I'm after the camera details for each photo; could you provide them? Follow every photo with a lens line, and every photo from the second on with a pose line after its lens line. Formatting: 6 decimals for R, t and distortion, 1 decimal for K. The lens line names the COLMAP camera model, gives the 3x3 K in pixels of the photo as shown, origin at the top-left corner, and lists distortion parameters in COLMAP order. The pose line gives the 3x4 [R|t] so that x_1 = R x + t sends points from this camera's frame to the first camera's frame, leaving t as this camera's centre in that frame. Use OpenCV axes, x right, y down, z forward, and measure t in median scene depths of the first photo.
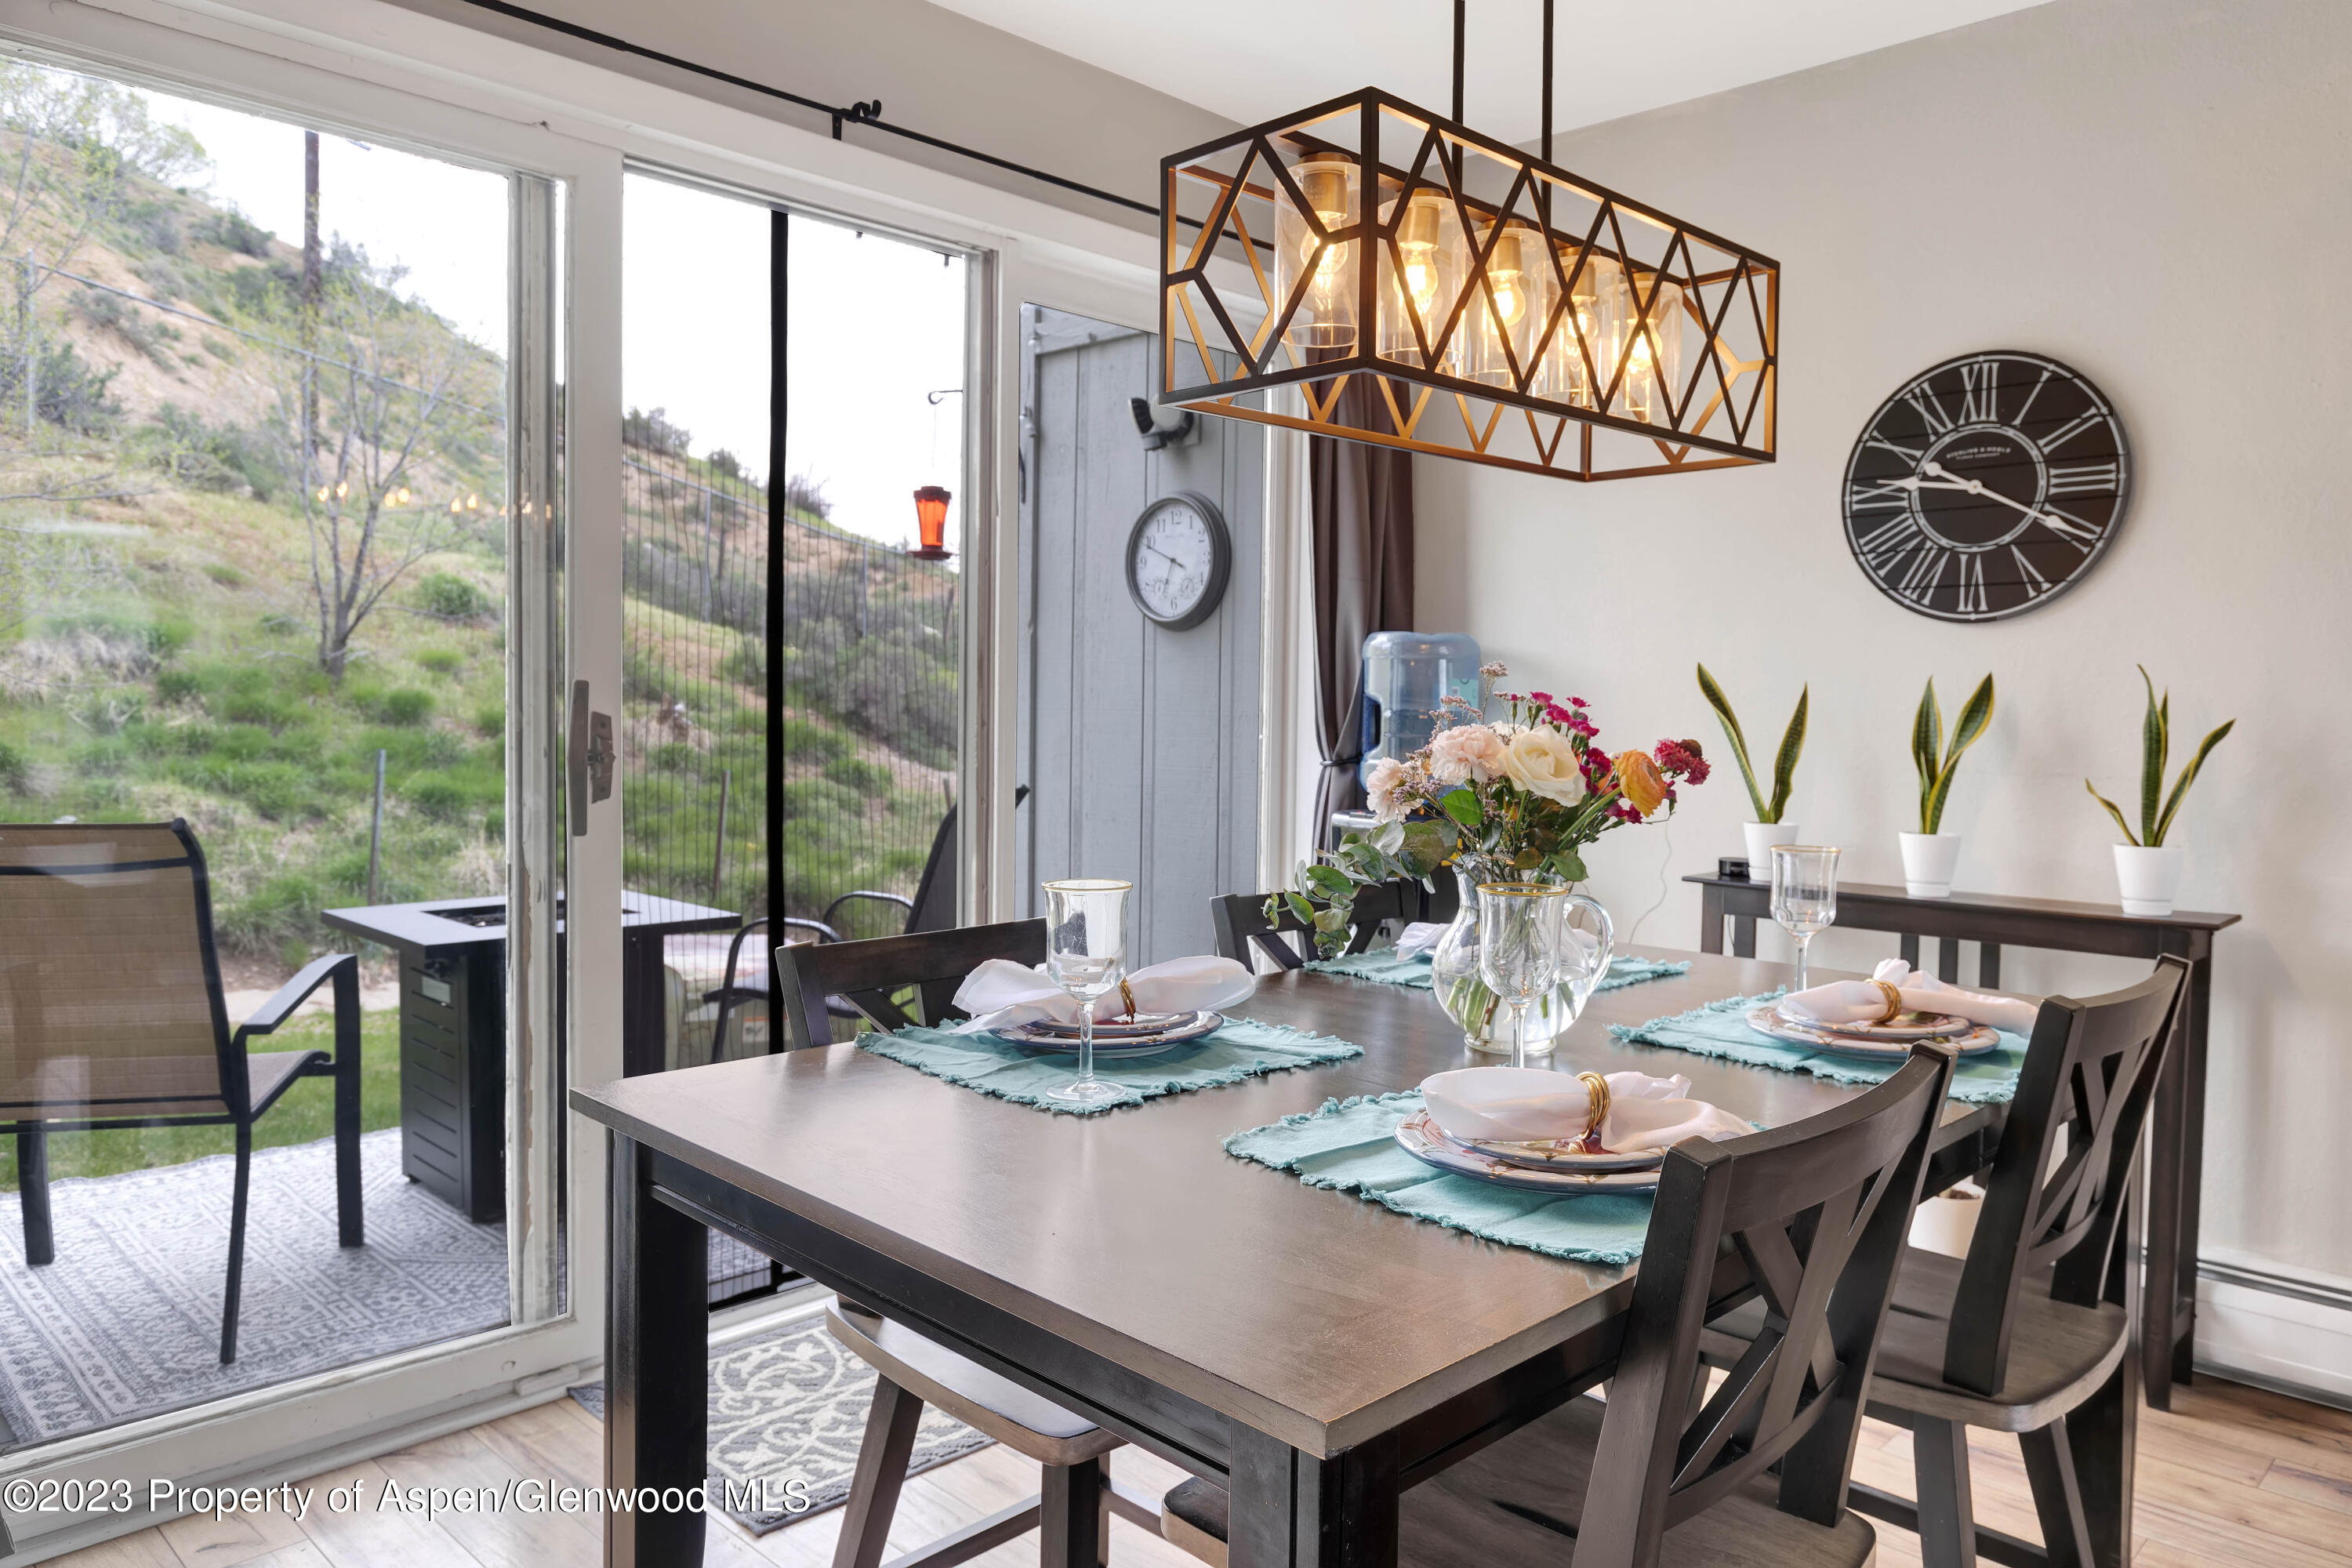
lens RADIAL K [[1579.8, 0, 1180.4], [0, 1579.8, 740.8], [0, 0, 1]] dist [-0.021172, -0.001365]
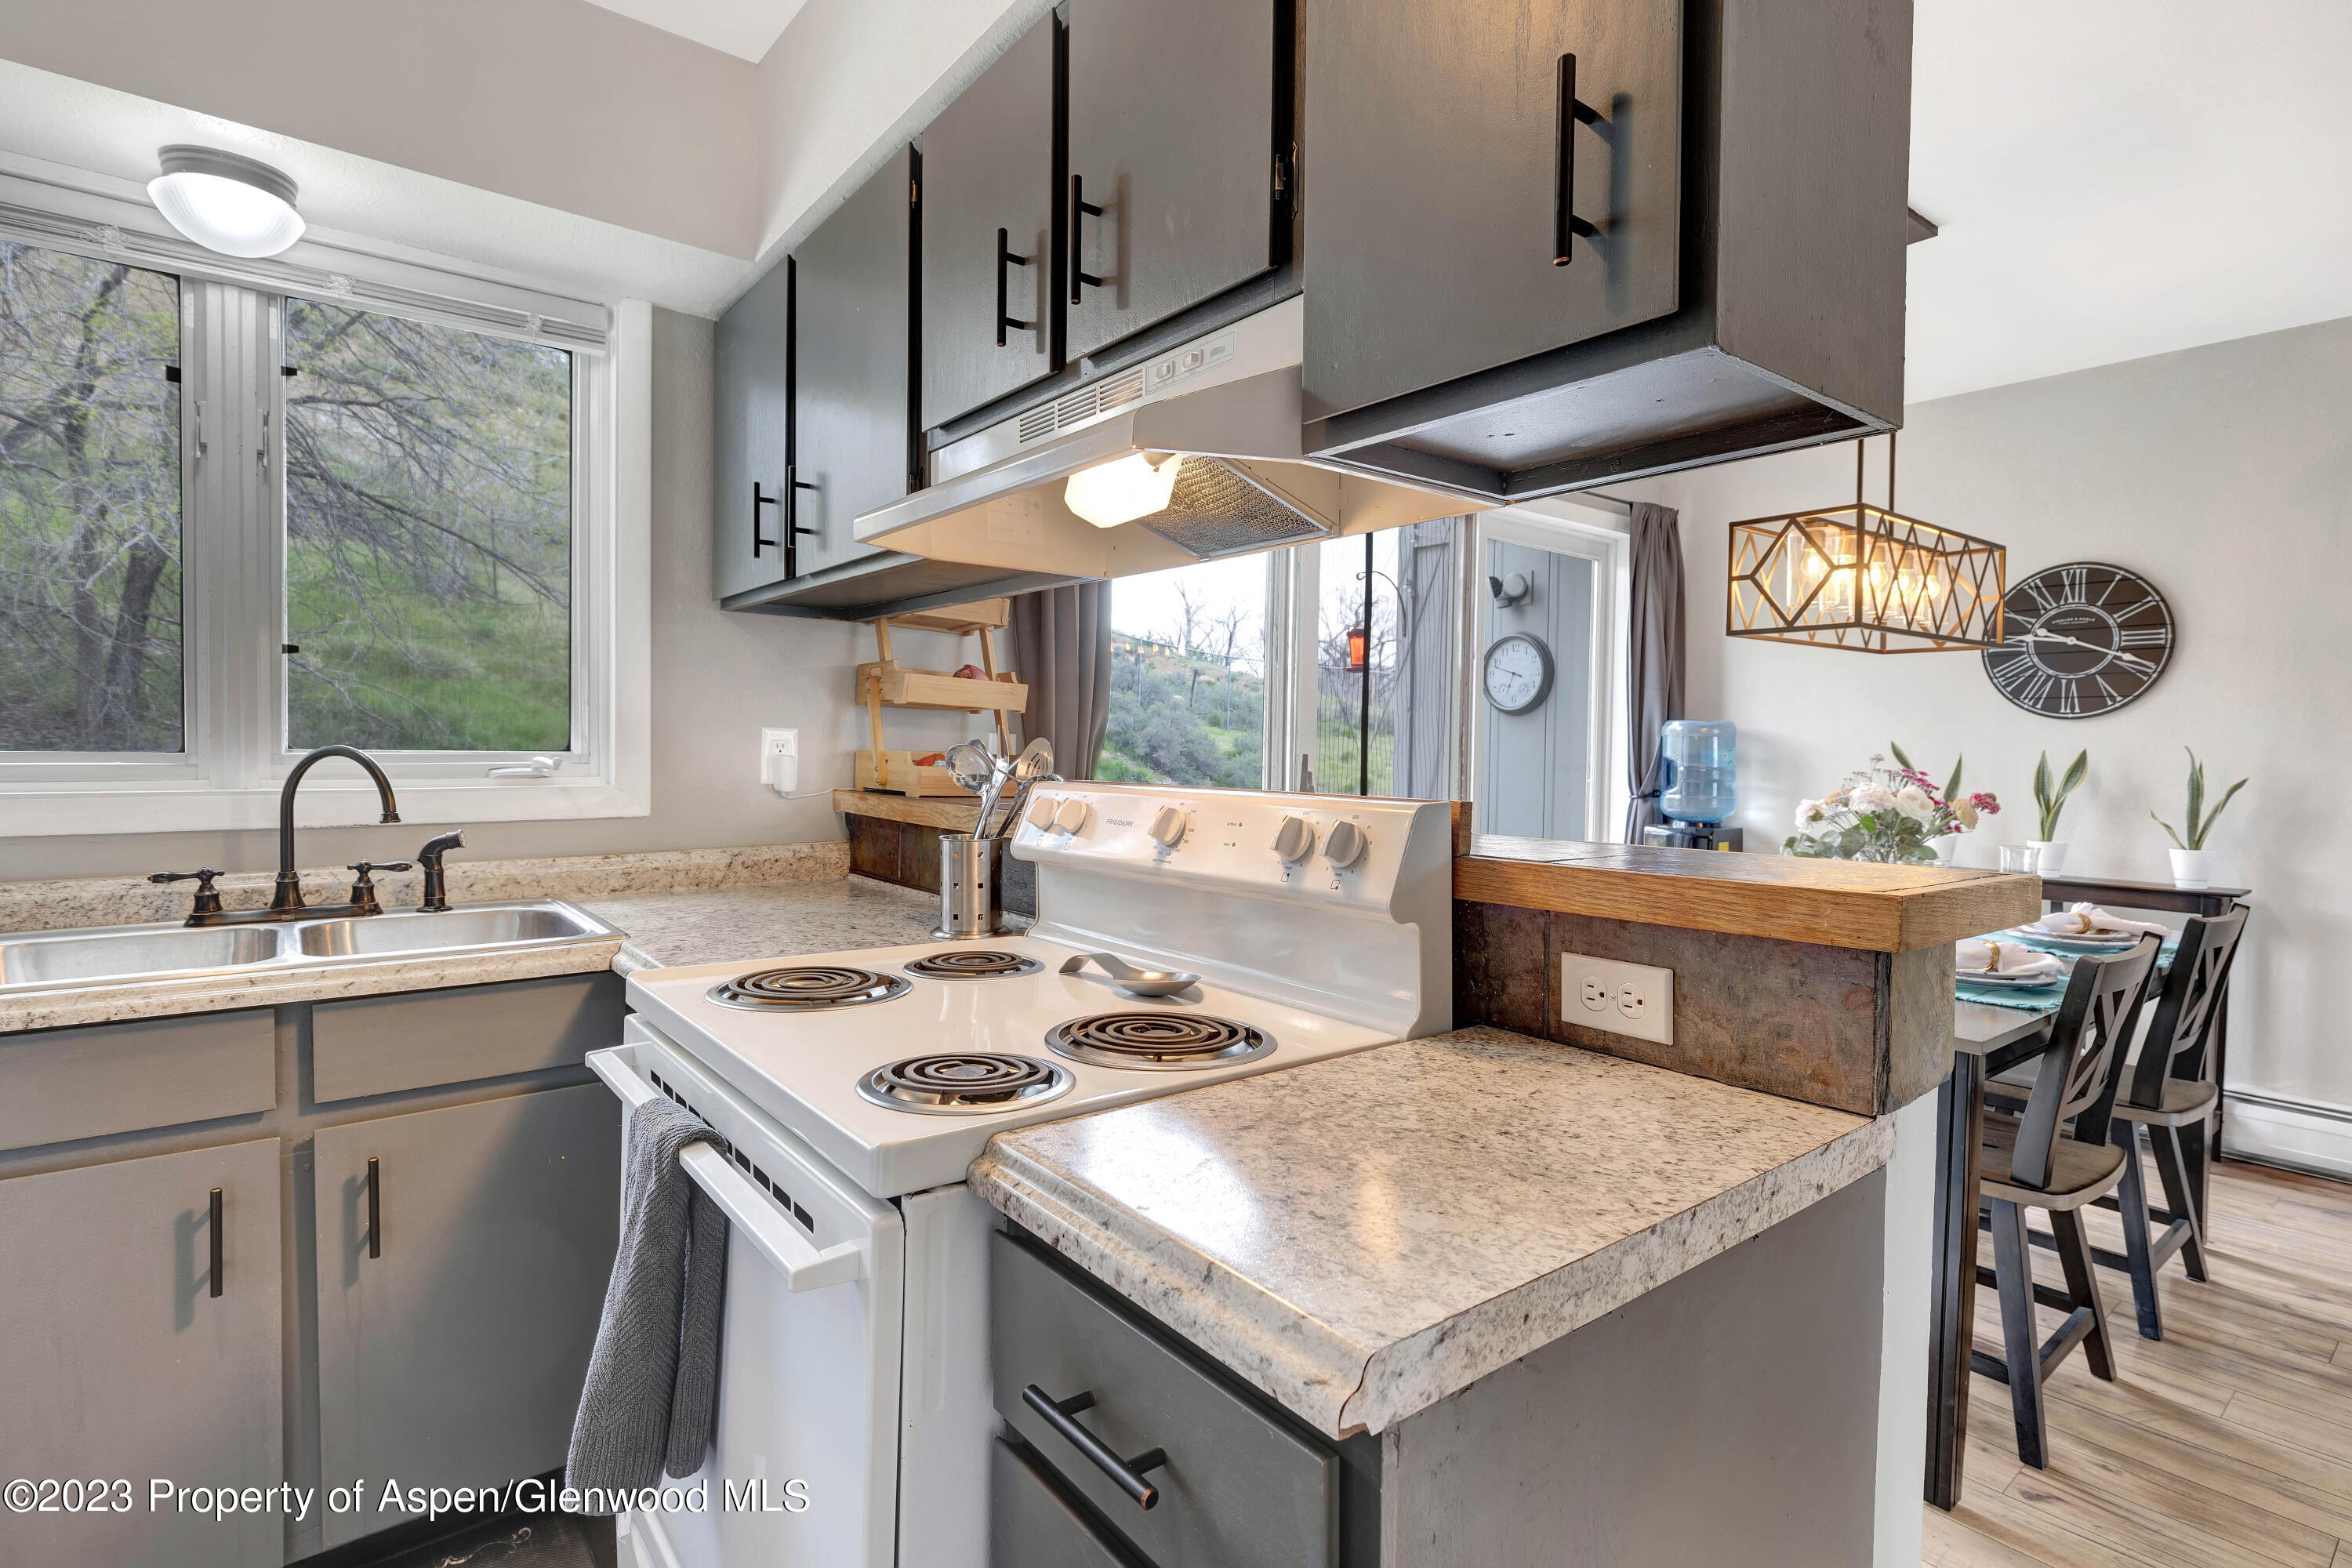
lens RADIAL K [[1139.6, 0, 1175.8], [0, 1139.6, 757.2], [0, 0, 1]] dist [-0.009120, -0.000508]
pose [[0.992931, 0.002064, -0.118672, -0.265343], [-0.003571, 0.999916, -0.012482, -0.011732], [0.118636, 0.012817, 0.992855, -0.288812]]
